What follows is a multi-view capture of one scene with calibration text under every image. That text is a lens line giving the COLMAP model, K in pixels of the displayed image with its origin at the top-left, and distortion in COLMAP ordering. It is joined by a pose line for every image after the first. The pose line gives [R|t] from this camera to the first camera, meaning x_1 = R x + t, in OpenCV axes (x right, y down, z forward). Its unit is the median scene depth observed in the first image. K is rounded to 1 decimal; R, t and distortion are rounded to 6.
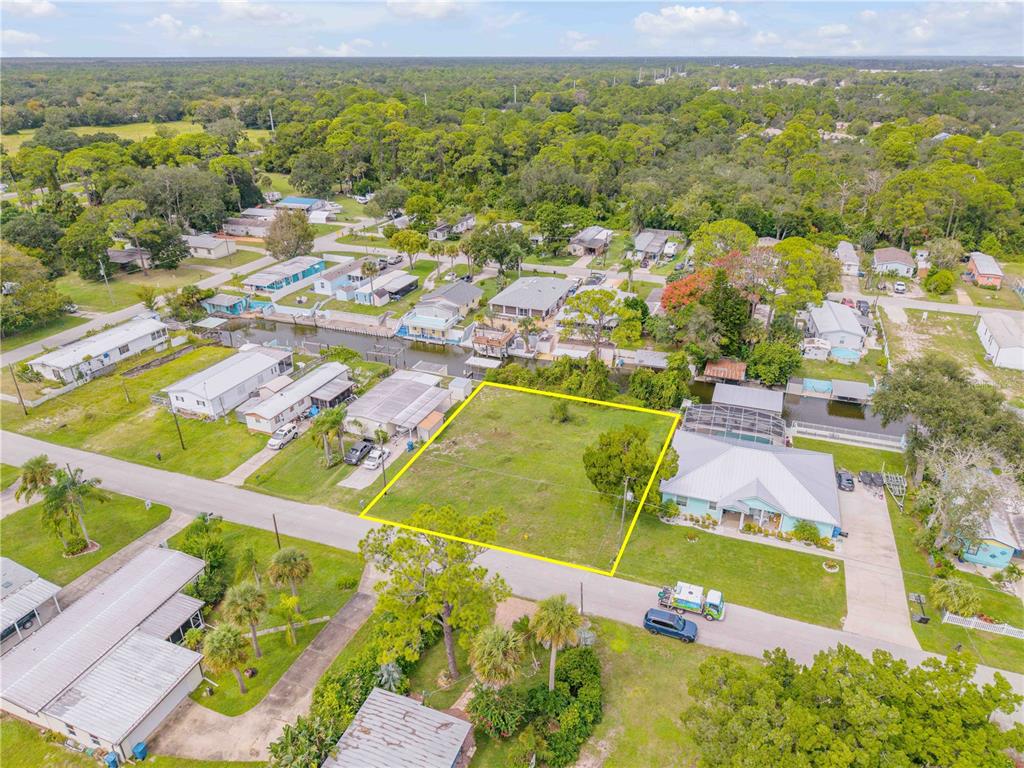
lens RADIAL K [[680.2, 0, 512.0], [0, 680.2, 384.0], [0, 0, 1]] dist [0.096353, -0.158442]
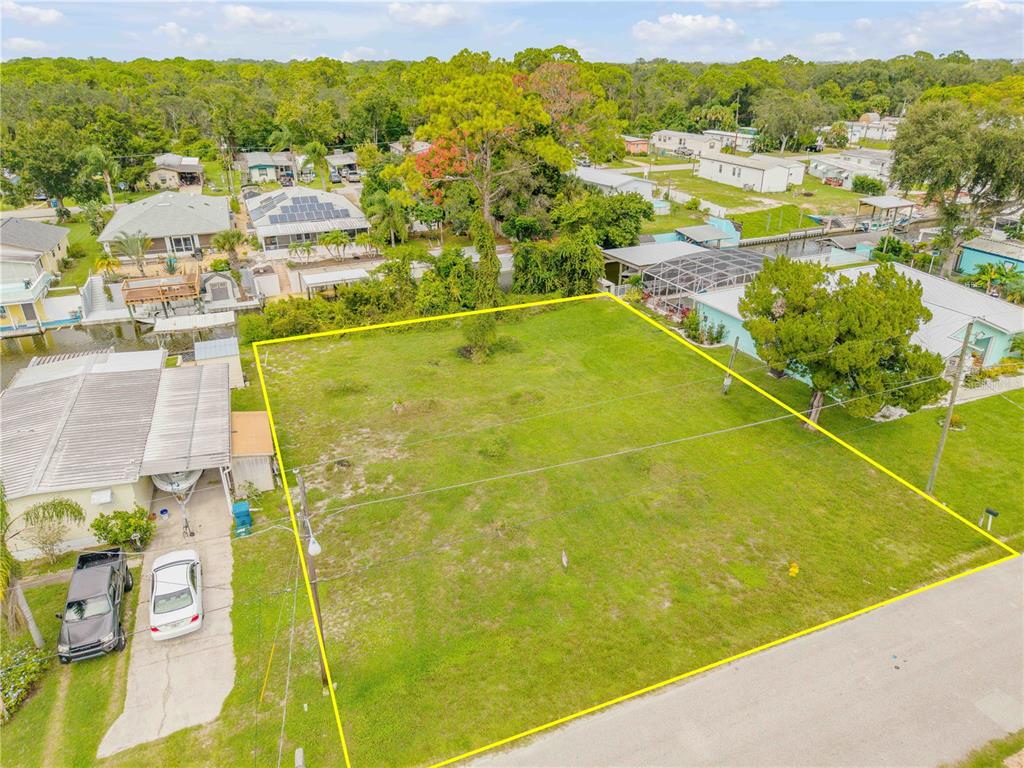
lens RADIAL K [[687.0, 0, 512.0], [0, 687.0, 384.0], [0, 0, 1]] dist [0.006279, -0.002937]
pose [[0.729465, -0.290110, 0.619449, -0.172985], [0.296730, 0.950168, 0.095568, 0.025955], [-0.616305, 0.114096, 0.779198, 0.462390]]
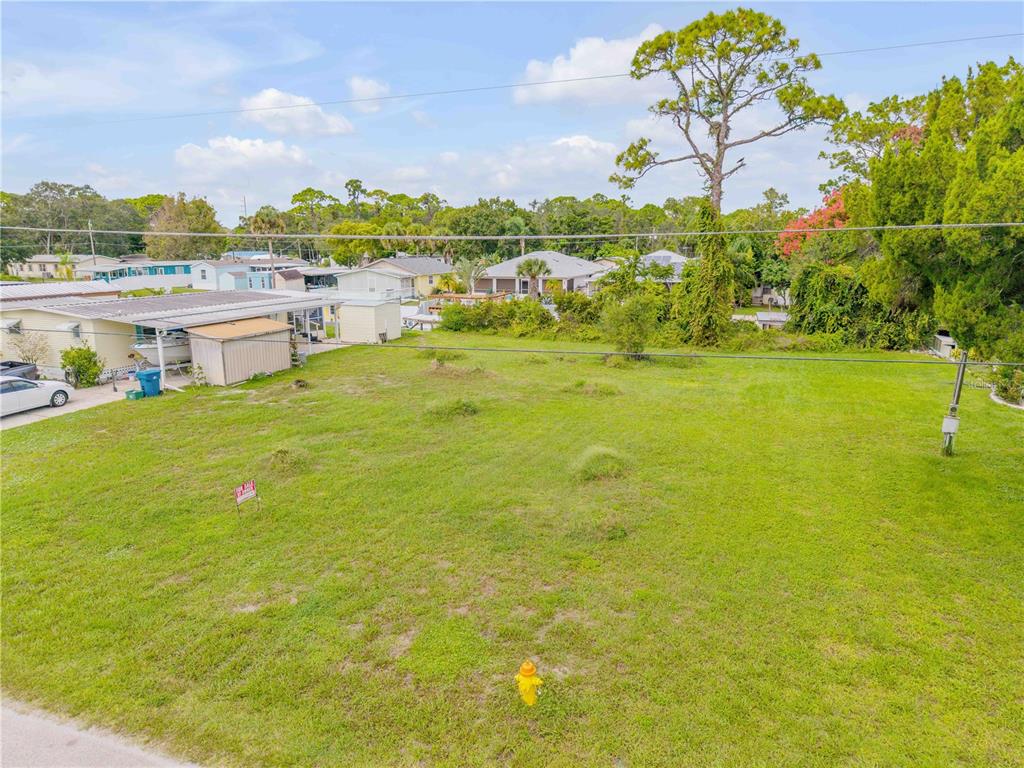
lens RADIAL K [[687.0, 0, 512.0], [0, 687.0, 384.0], [0, 0, 1]] dist [0.006279, -0.002937]
pose [[0.999908, 0.002392, -0.013331, 0.011434], [-0.005503, 0.971139, -0.238451, 0.116204], [0.012376, 0.238502, 0.971063, 0.501949]]
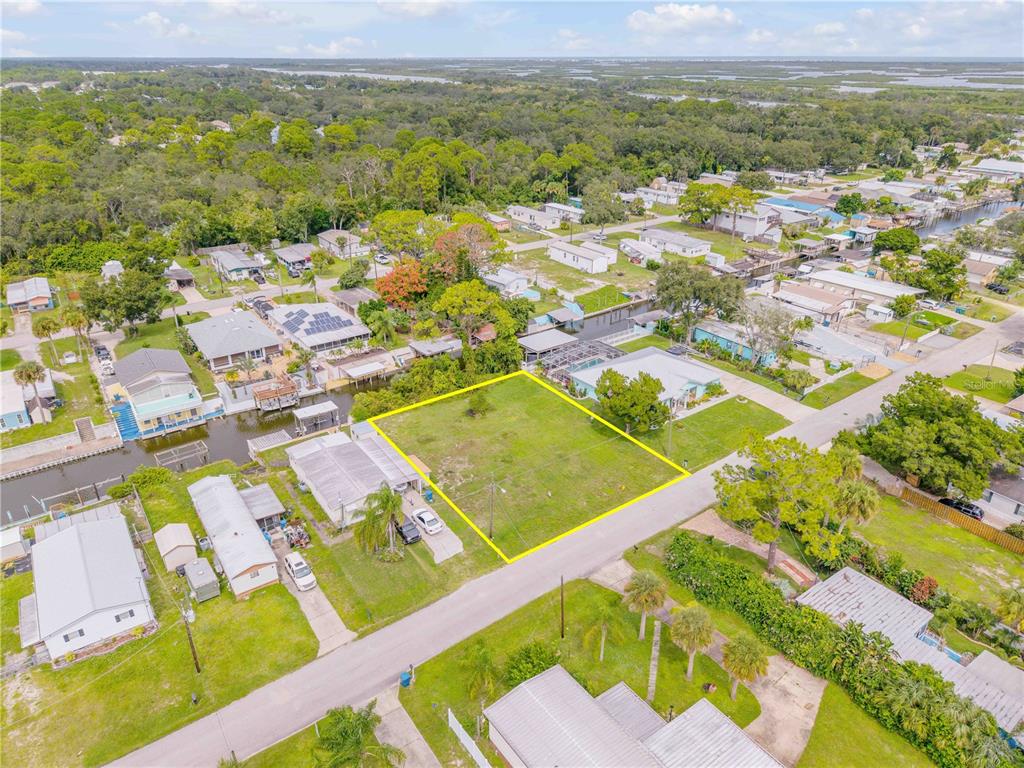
lens RADIAL K [[680.2, 0, 512.0], [0, 680.2, 384.0], [0, 0, 1]] dist [0.096353, -0.158442]
pose [[0.547303, -0.357929, 0.756535, -0.508522], [0.358874, 0.916983, 0.174218, -0.113976], [-0.756088, 0.176151, 0.630319, 0.233972]]
